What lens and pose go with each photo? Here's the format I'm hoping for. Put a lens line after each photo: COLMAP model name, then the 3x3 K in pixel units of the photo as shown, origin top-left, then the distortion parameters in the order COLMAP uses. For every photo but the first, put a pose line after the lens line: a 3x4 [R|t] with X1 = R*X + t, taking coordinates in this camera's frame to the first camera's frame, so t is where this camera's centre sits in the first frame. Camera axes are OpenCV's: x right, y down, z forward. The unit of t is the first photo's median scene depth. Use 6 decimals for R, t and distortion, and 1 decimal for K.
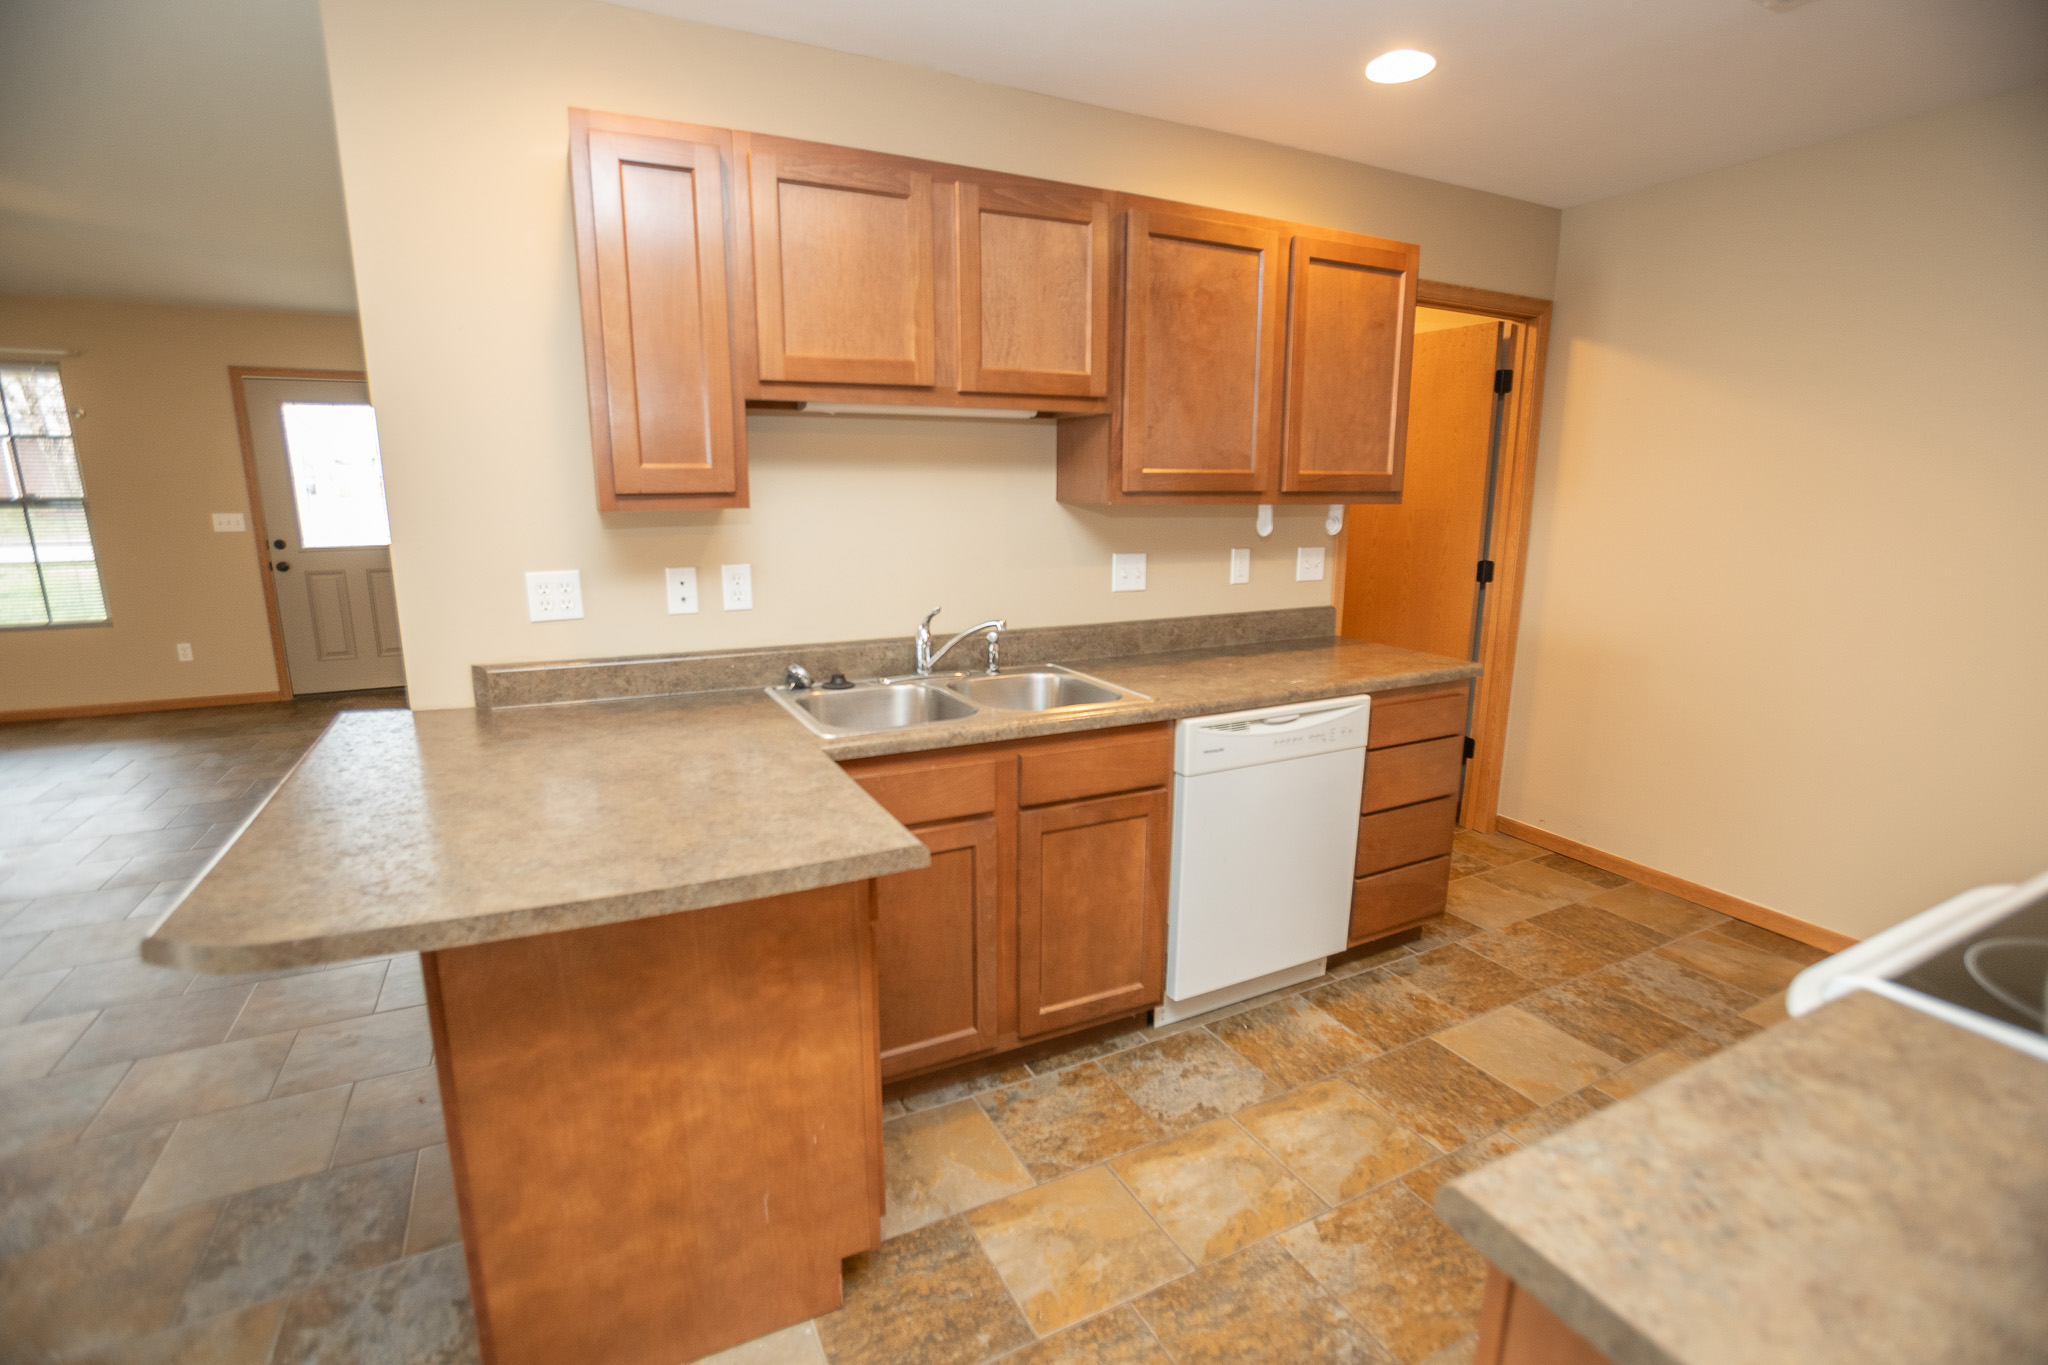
lens RADIAL K [[947.6, 0, 1021.2], [0, 947.6, 690.4], [0, 0, 1]] dist [-0.073851, 0.031470]
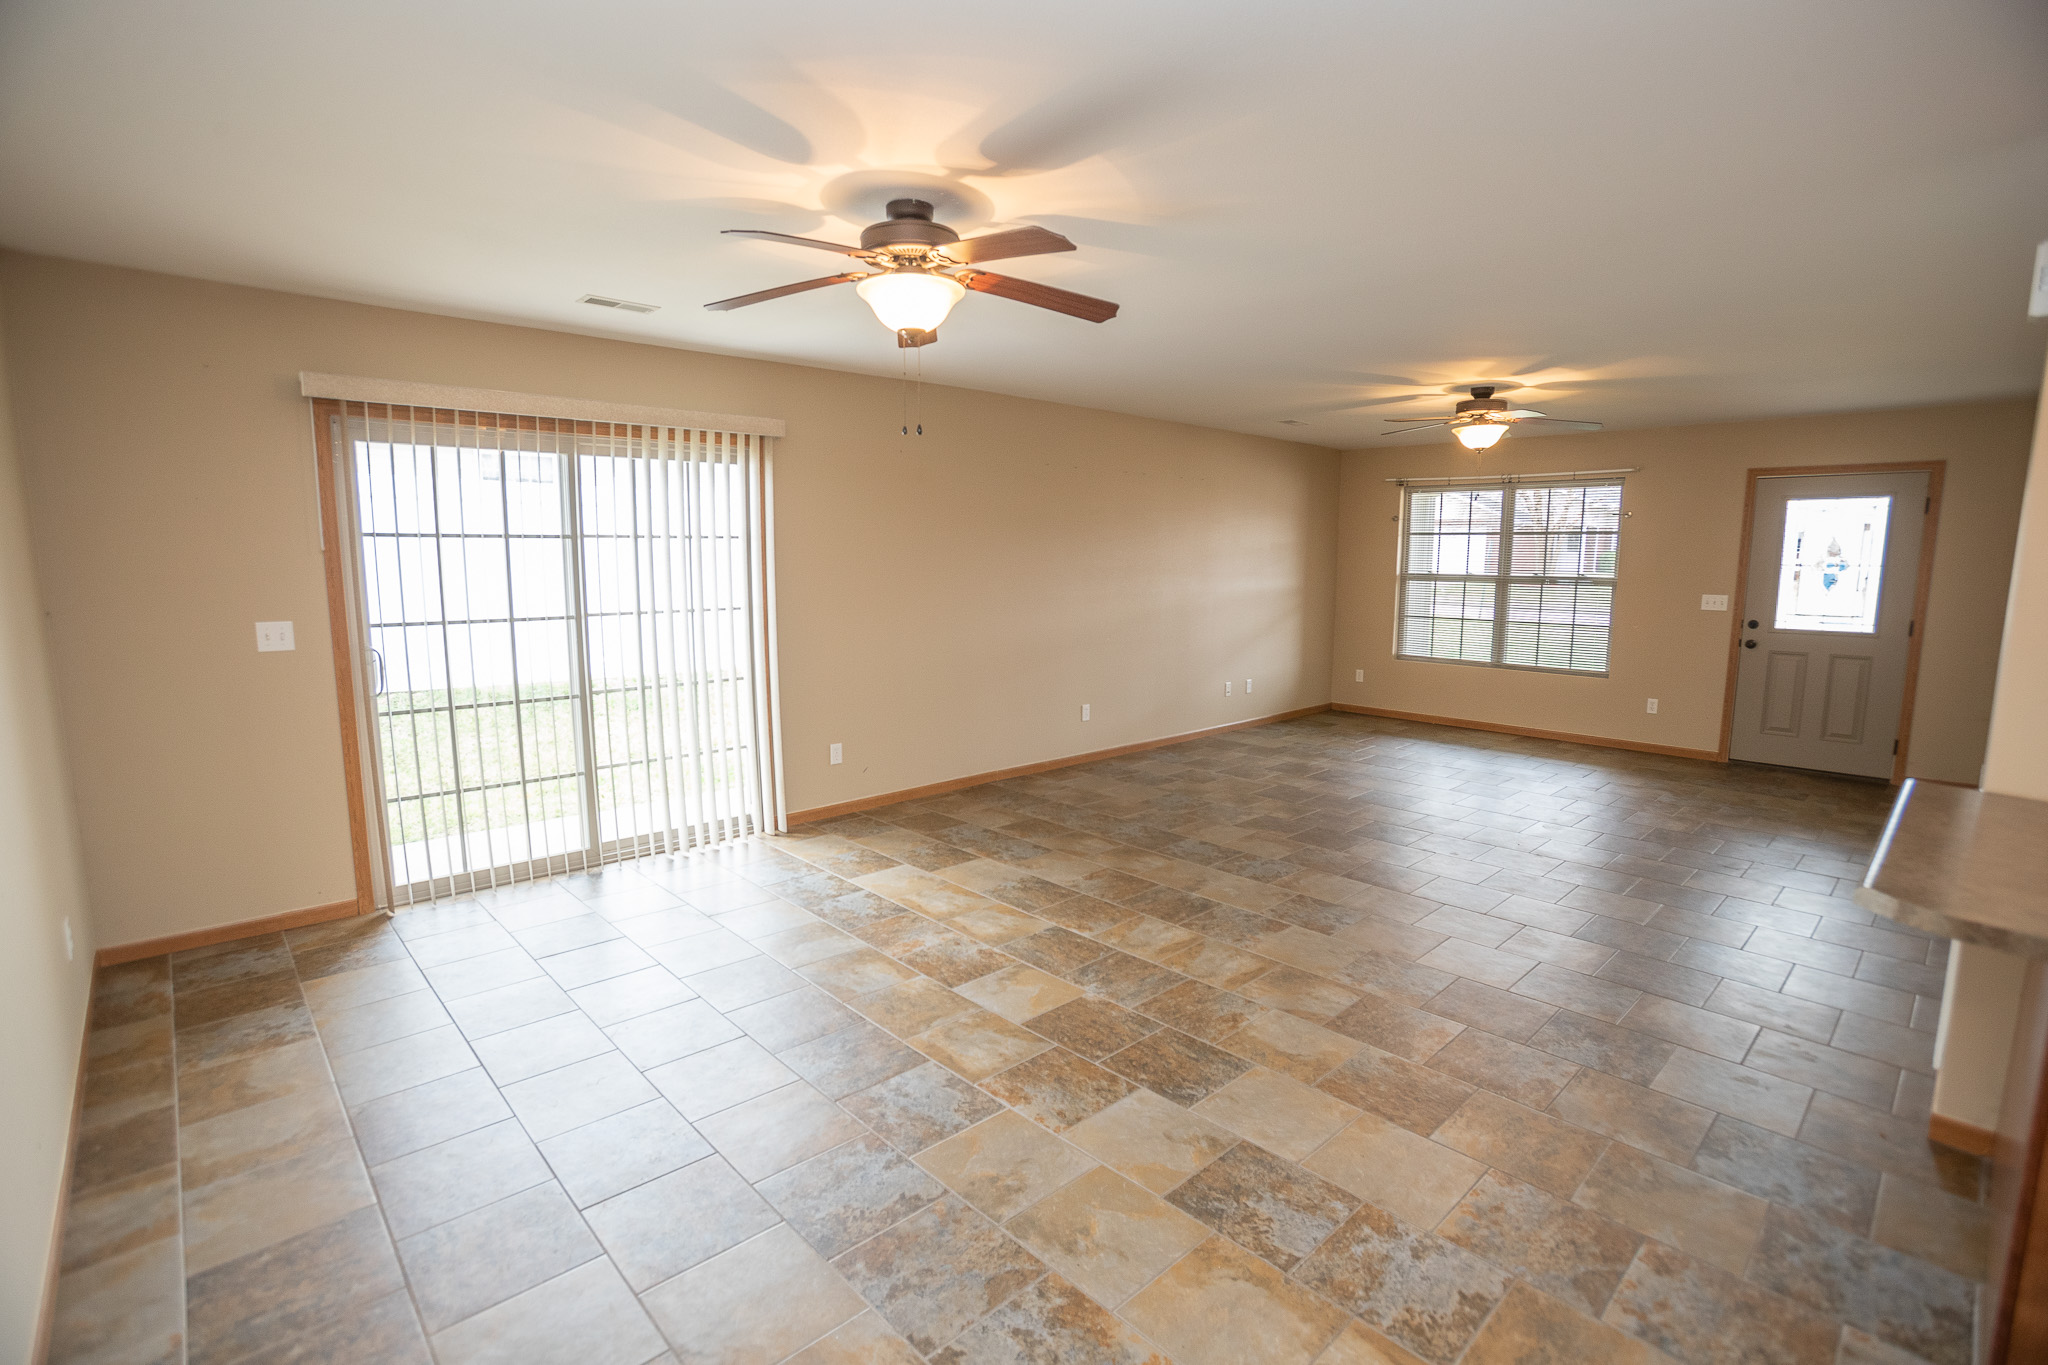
lens RADIAL K [[947.6, 0, 1021.2], [0, 947.6, 690.4], [0, 0, 1]] dist [-0.073851, 0.031470]
pose [[0.276245, 0.131993, -0.951980, 0.010564], [-0.208358, 0.975192, 0.074751, 0.019622], [0.938230, 0.177703, 0.296894, -0.141149]]
